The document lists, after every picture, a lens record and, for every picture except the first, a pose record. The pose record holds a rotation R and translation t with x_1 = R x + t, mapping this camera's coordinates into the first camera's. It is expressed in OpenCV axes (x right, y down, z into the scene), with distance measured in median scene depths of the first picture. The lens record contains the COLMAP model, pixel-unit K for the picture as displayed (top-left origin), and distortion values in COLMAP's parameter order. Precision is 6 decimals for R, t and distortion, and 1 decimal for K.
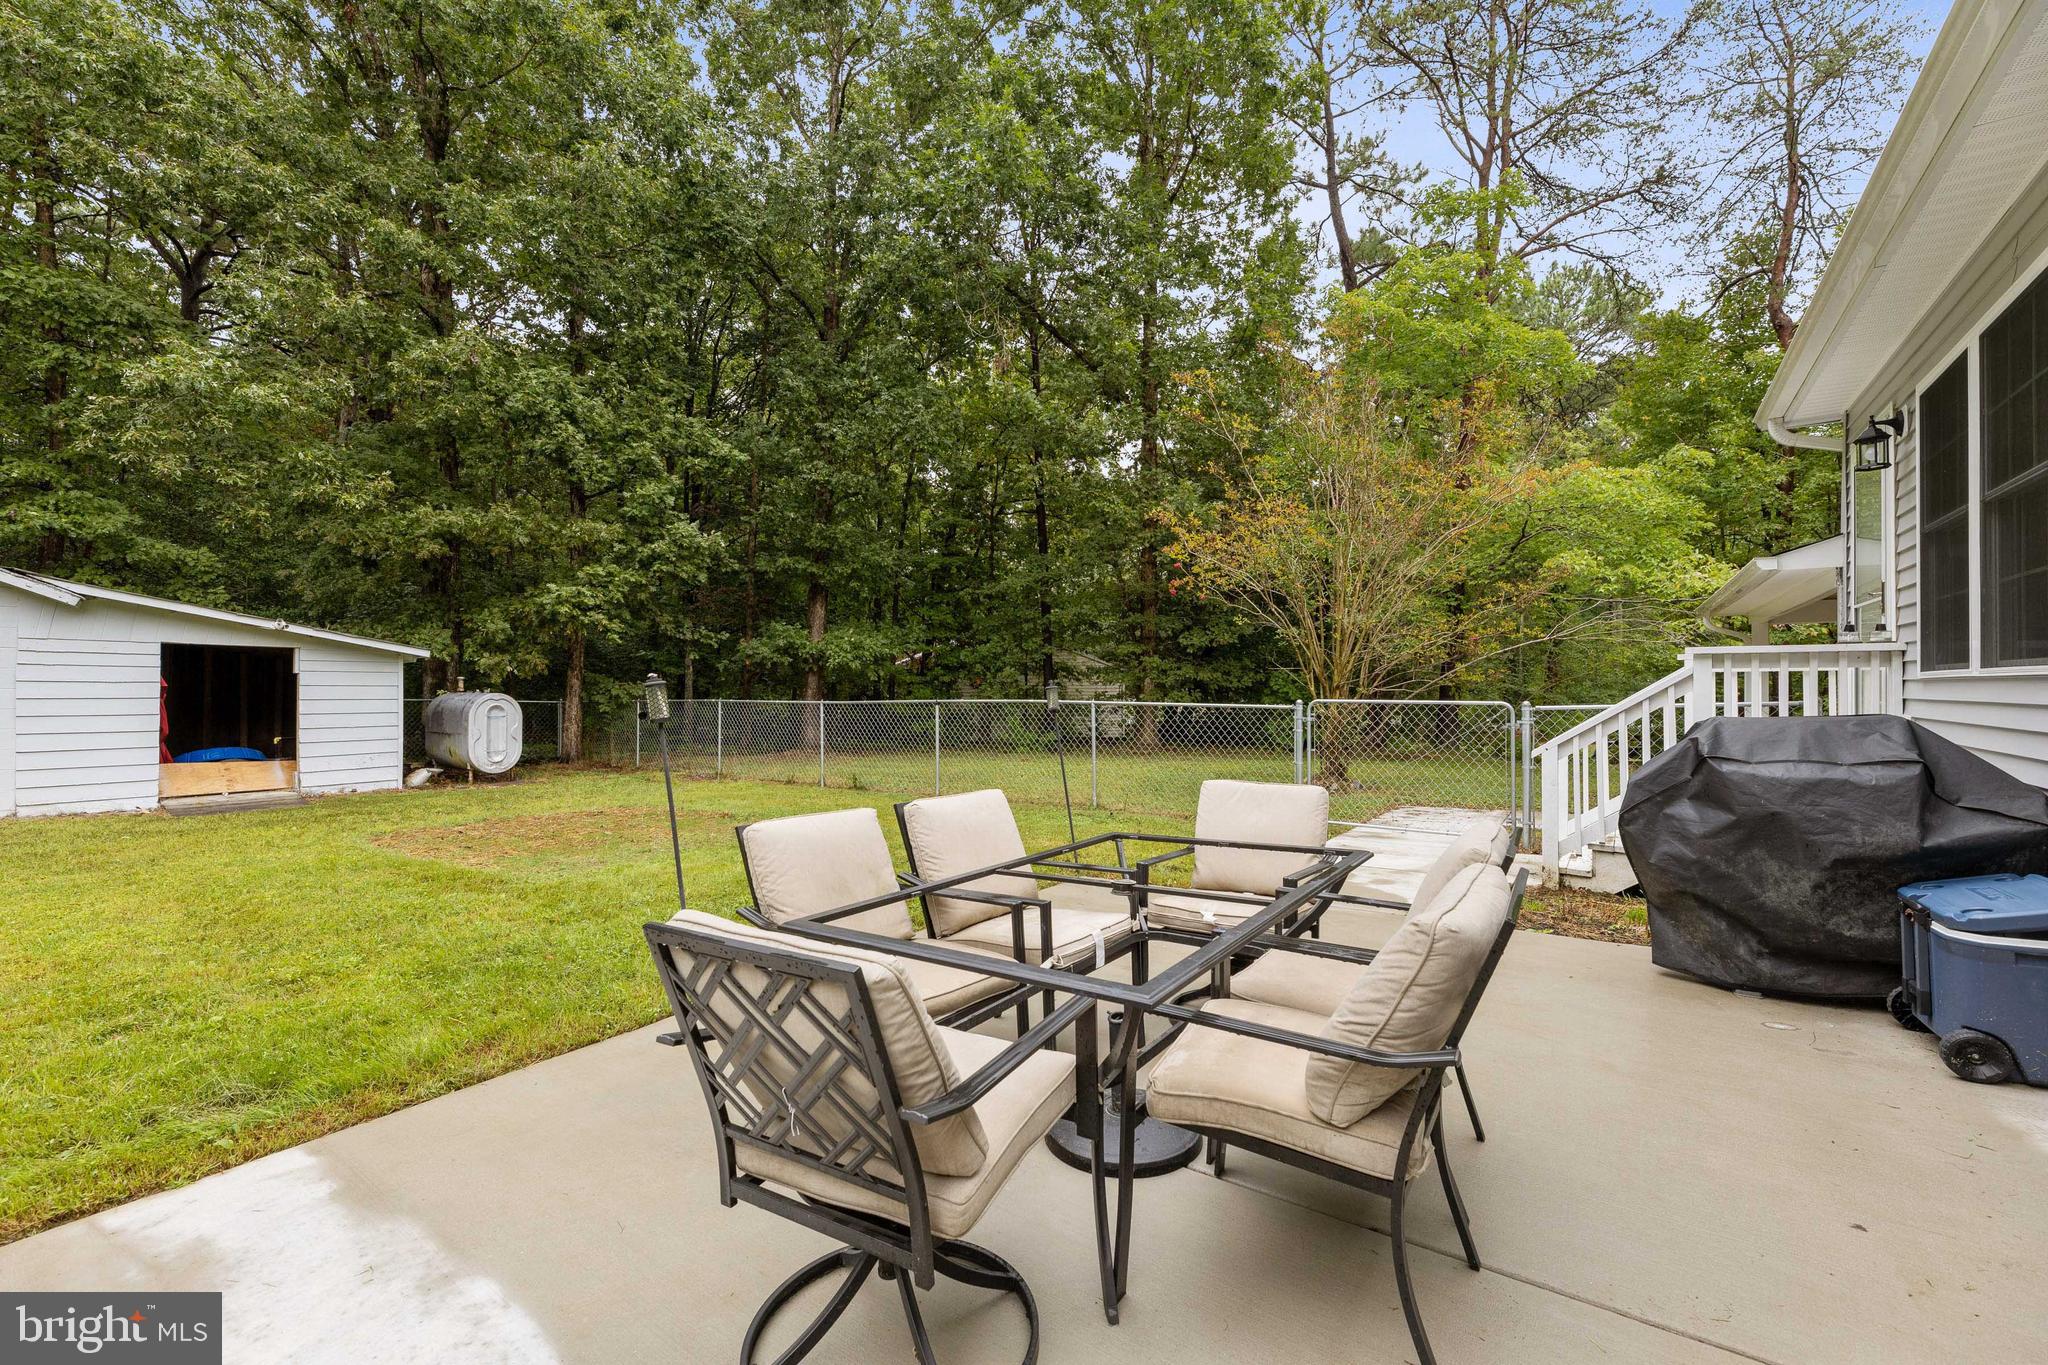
lens RADIAL K [[856.6, 0, 1027.9], [0, 856.6, 677.0], [0, 0, 1]] dist [0.000294, 0.000149]
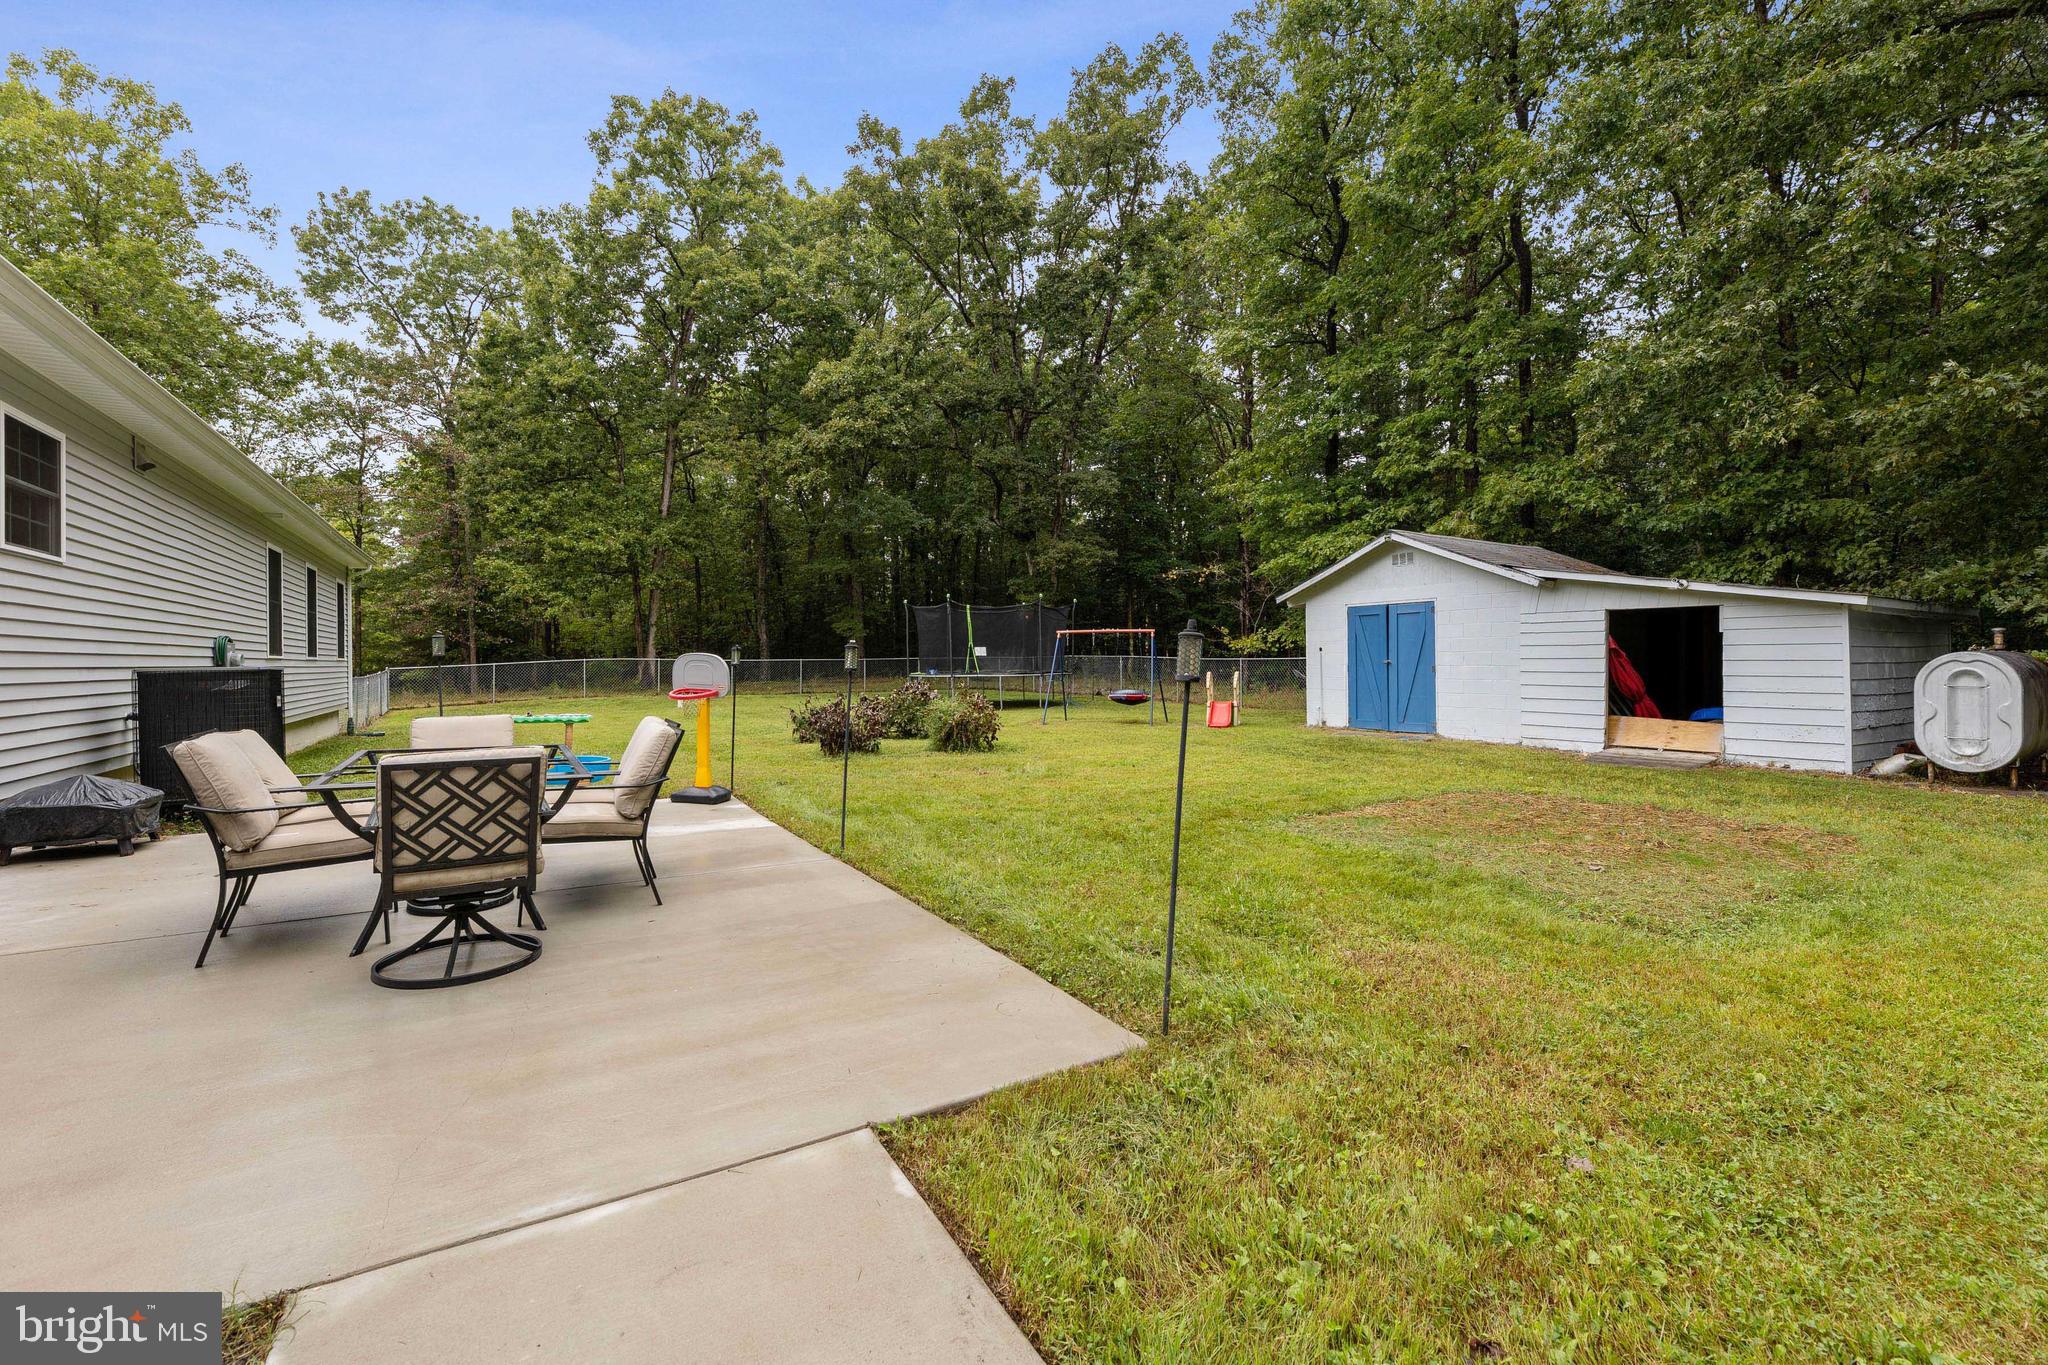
lens RADIAL K [[837.1, 0, 1024.7], [0, 837.1, 670.2], [0, 0, 1]] dist [-0.006863, 0.000077]
pose [[-0.375359, 0.012835, -0.926791, 0.279515], [0.017754, 0.999820, 0.006657, 0.017464], [0.926709, -0.013955, -0.375520, 0.626011]]
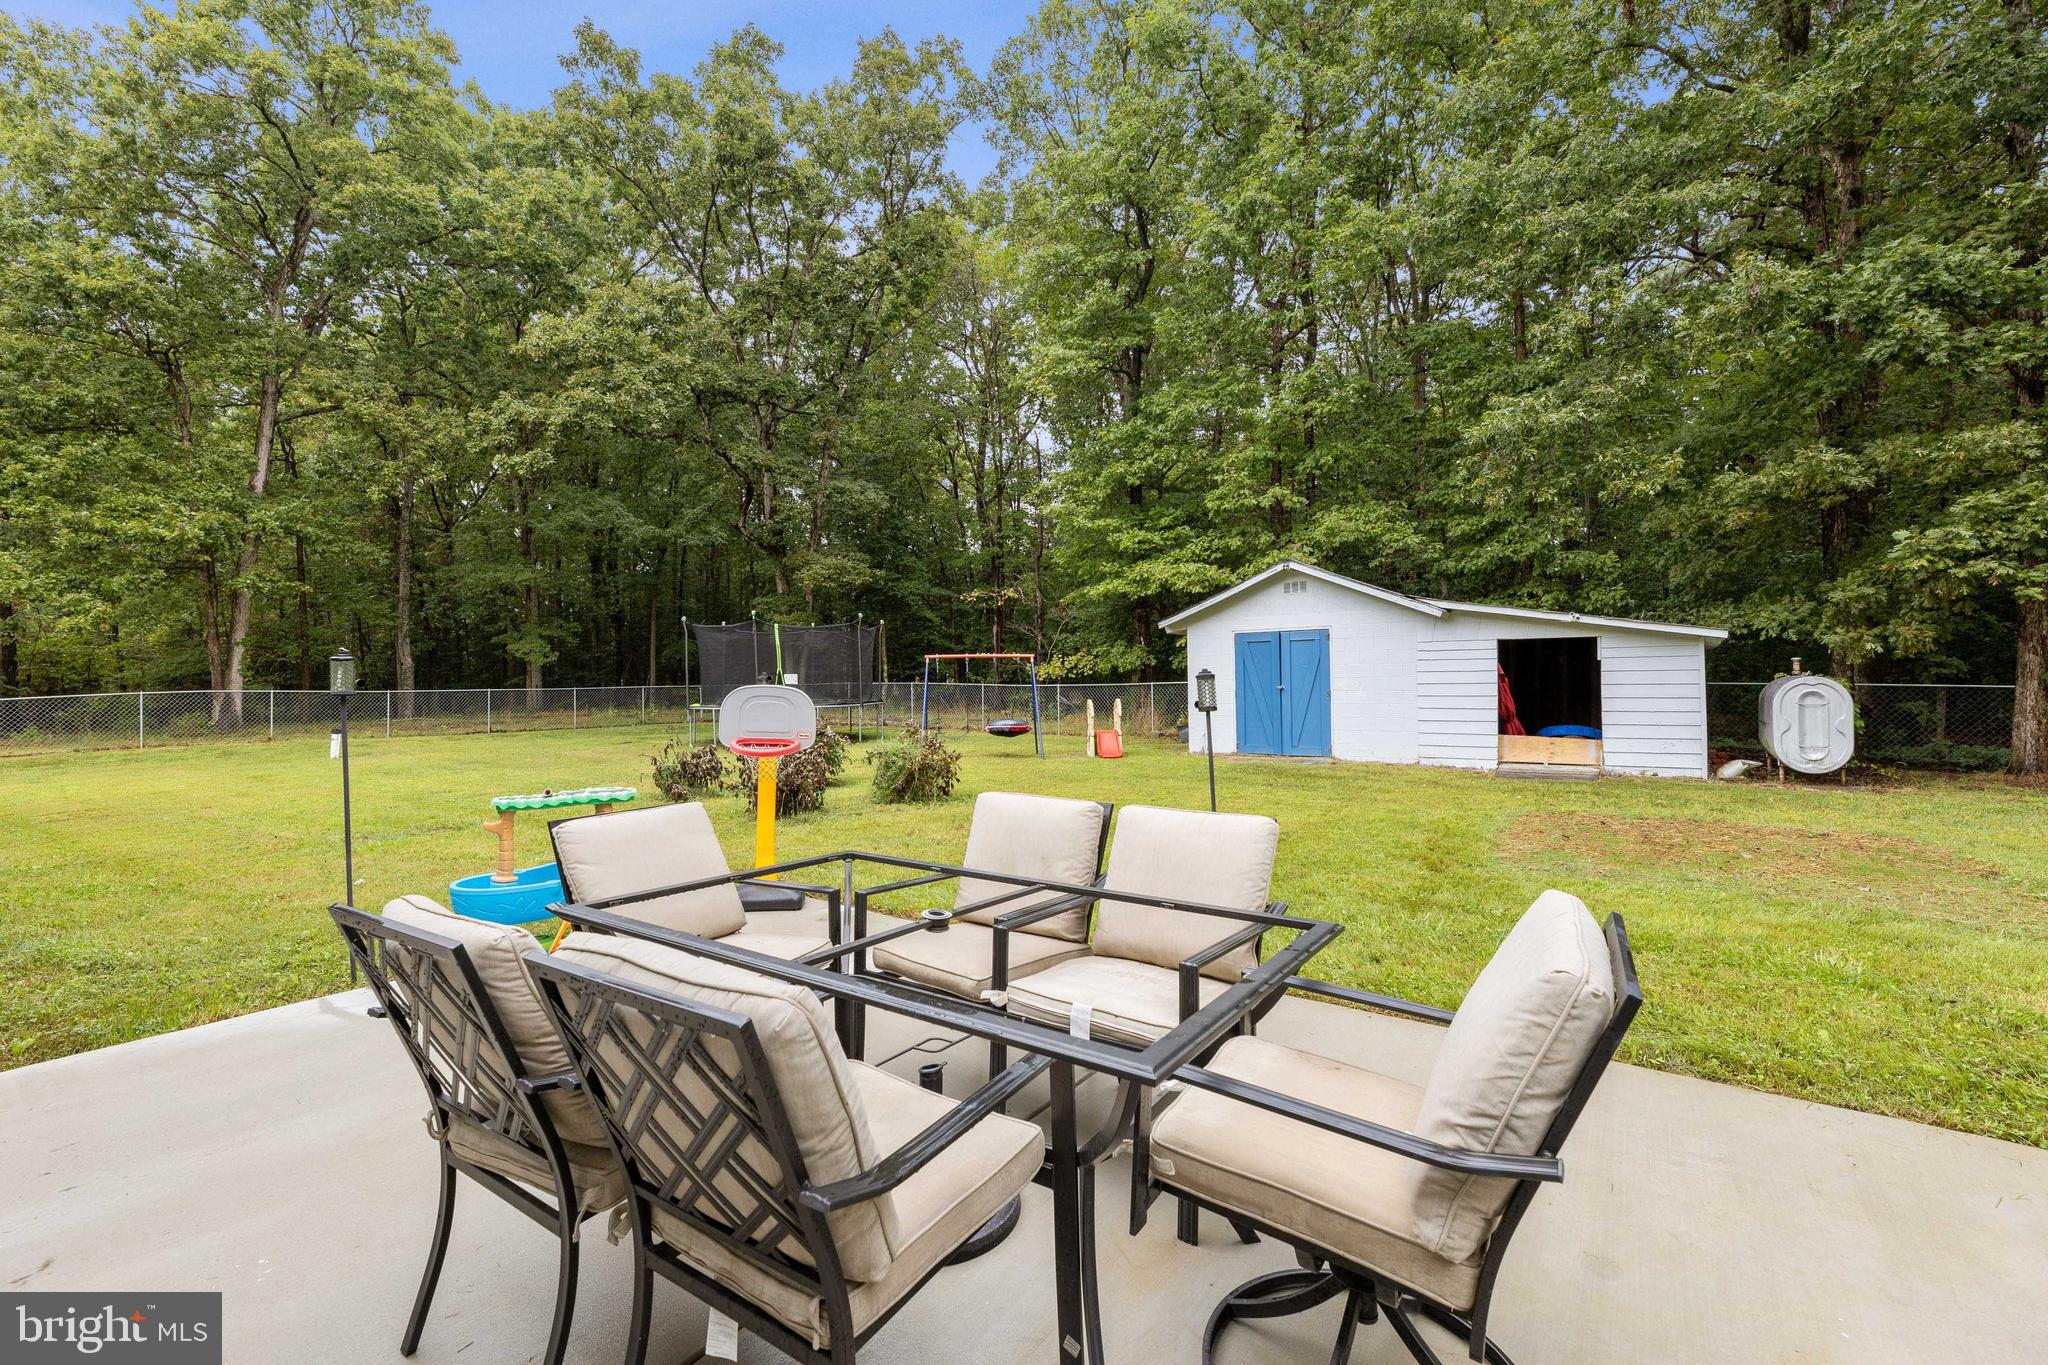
lens RADIAL K [[847.5, 0, 1023.8], [0, 847.5, 686.7], [0, 0, 1]] dist [-0.003765, 0.000938]
pose [[0.008905, 0.004119, -0.999952, 0.209483], [0.025861, 0.999656, 0.004348, 0.005793], [0.999626, -0.025899, 0.008795, 0.257791]]
